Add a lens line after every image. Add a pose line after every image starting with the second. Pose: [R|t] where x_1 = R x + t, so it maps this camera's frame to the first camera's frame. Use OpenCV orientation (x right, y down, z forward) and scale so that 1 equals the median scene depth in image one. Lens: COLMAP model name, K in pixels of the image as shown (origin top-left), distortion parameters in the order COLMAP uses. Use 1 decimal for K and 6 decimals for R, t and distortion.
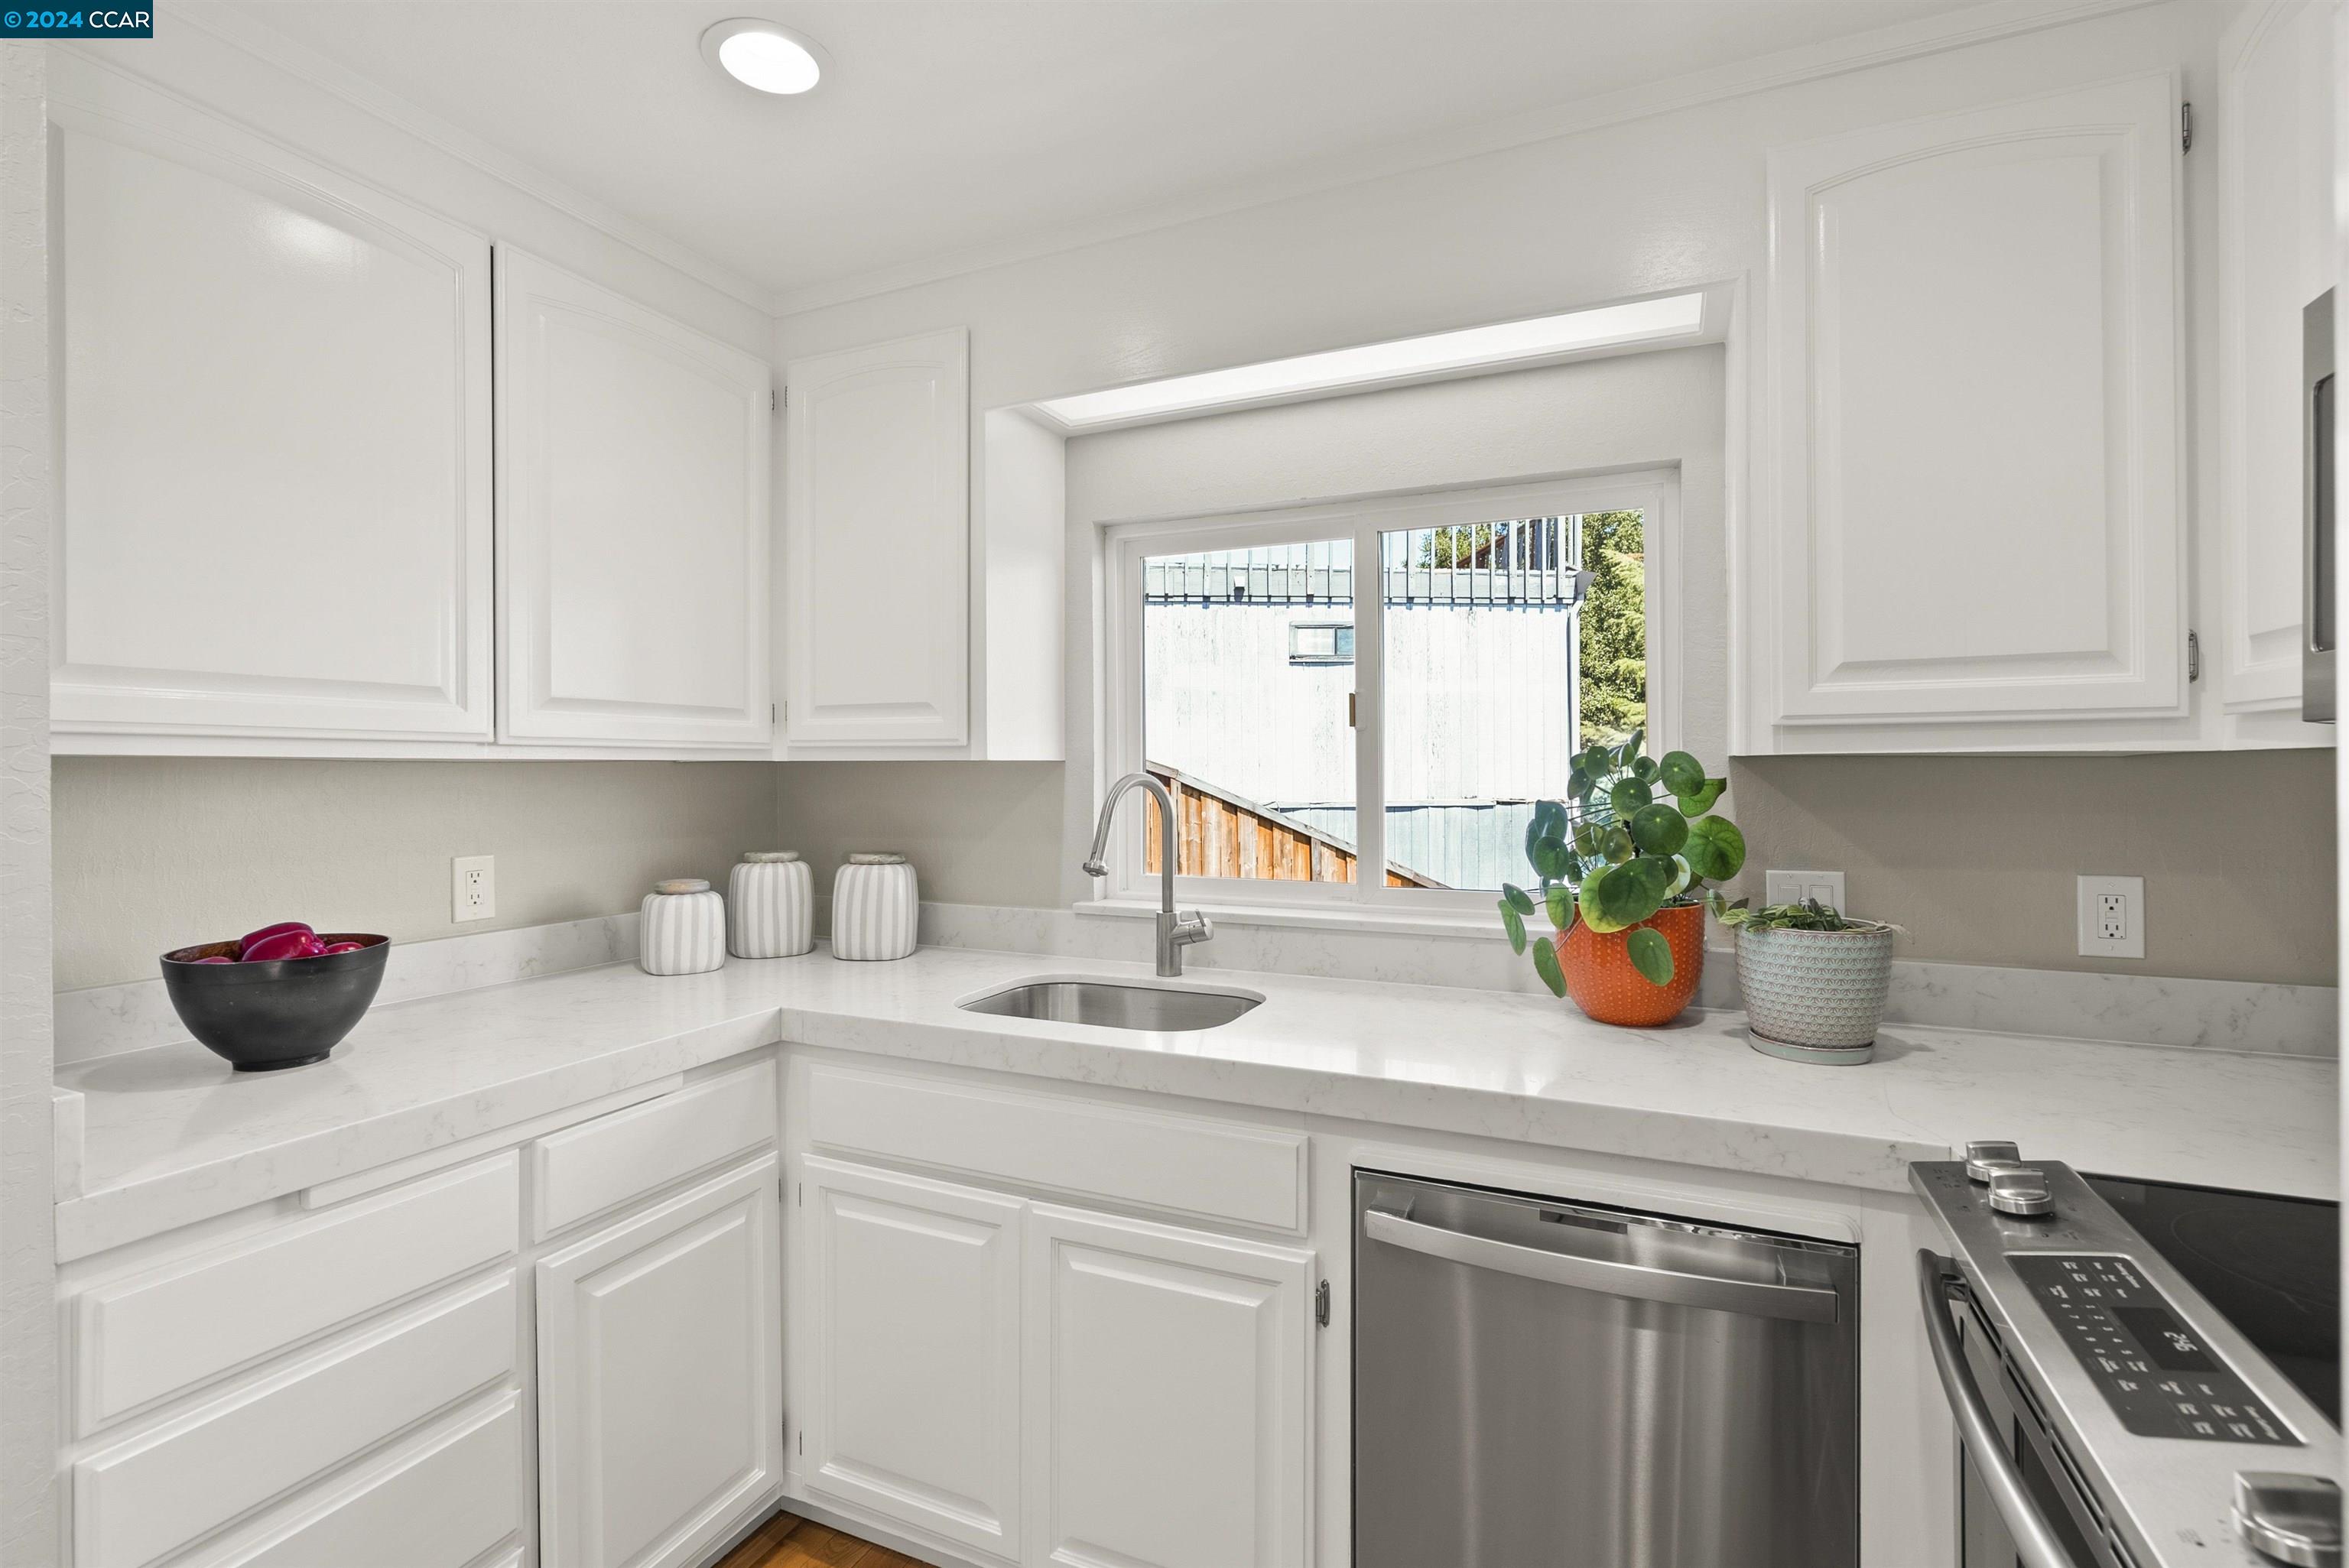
lens RADIAL K [[1068.8, 0, 1170.1], [0, 1068.8, 768.7], [0, 0, 1]] dist [0.001982, -0.000034]
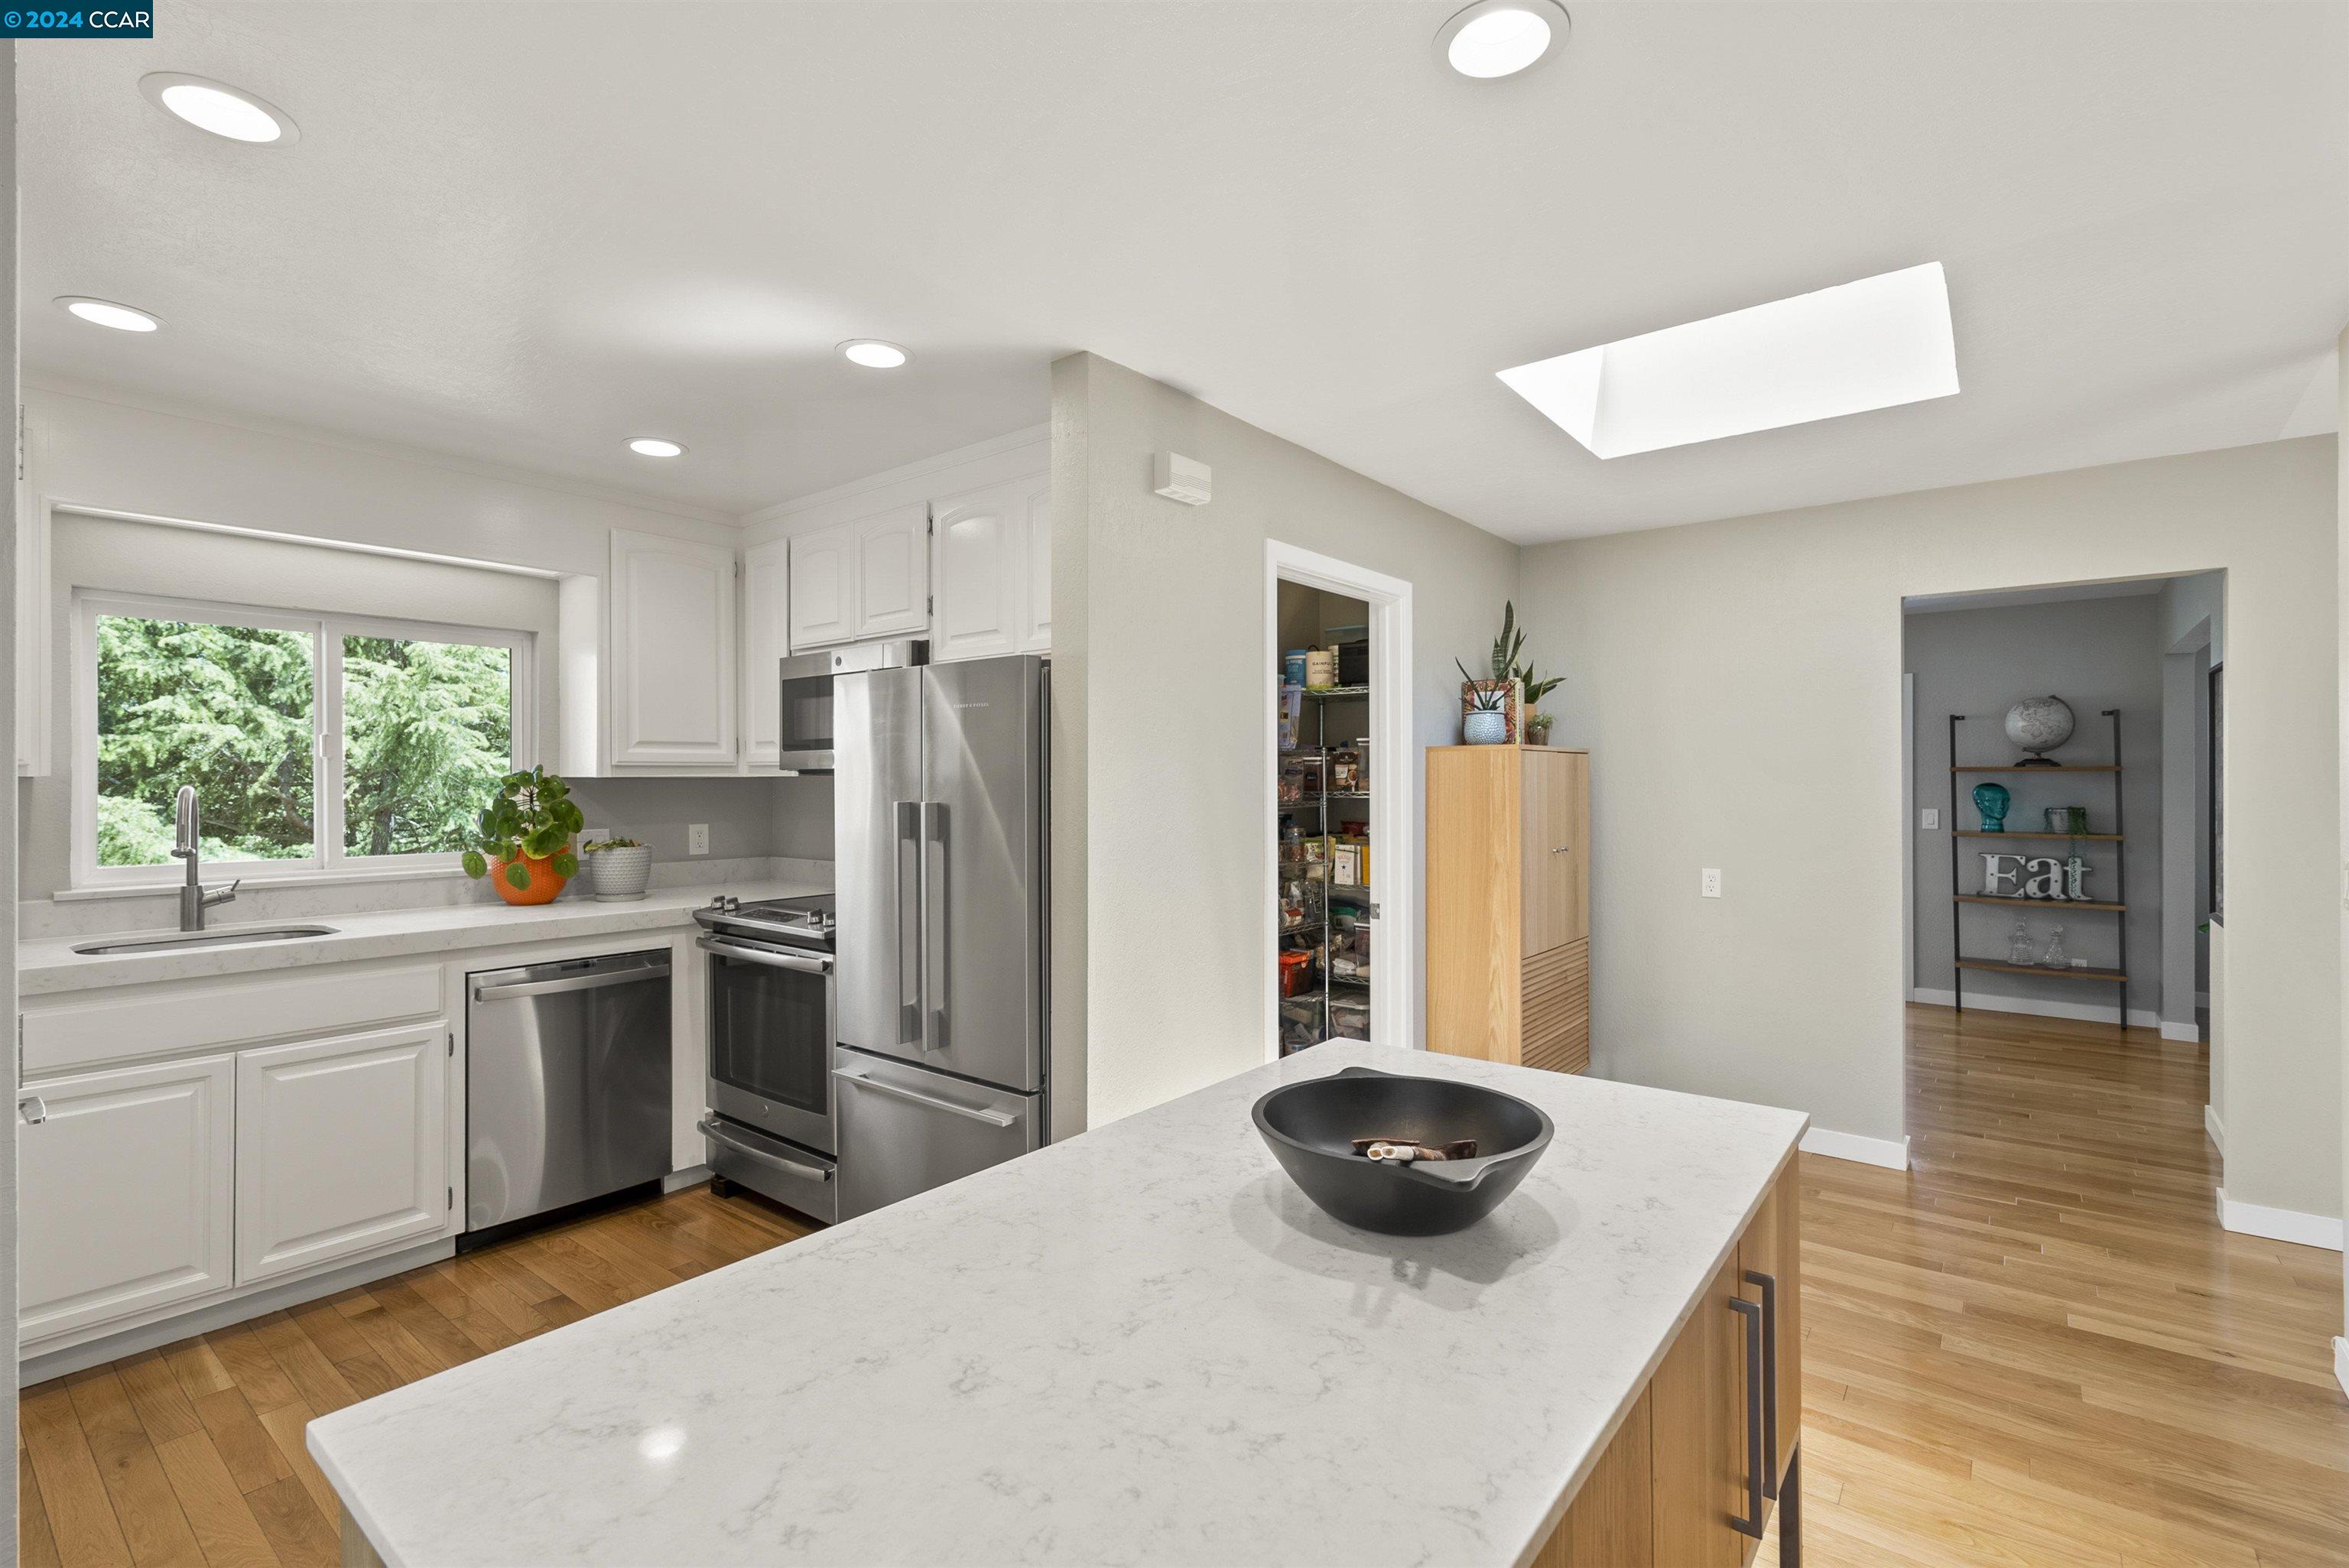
lens RADIAL K [[1068.8, 0, 1170.9], [0, 1068.8, 780.9], [0, 0, 1]] dist [0.001982, -0.000034]
pose [[0.244652, 0.004444, 0.969601, -1.376445], [0.002524, 0.999983, -0.005220, 0.010744], [-0.969608, 0.003724, 0.244637, -0.763578]]
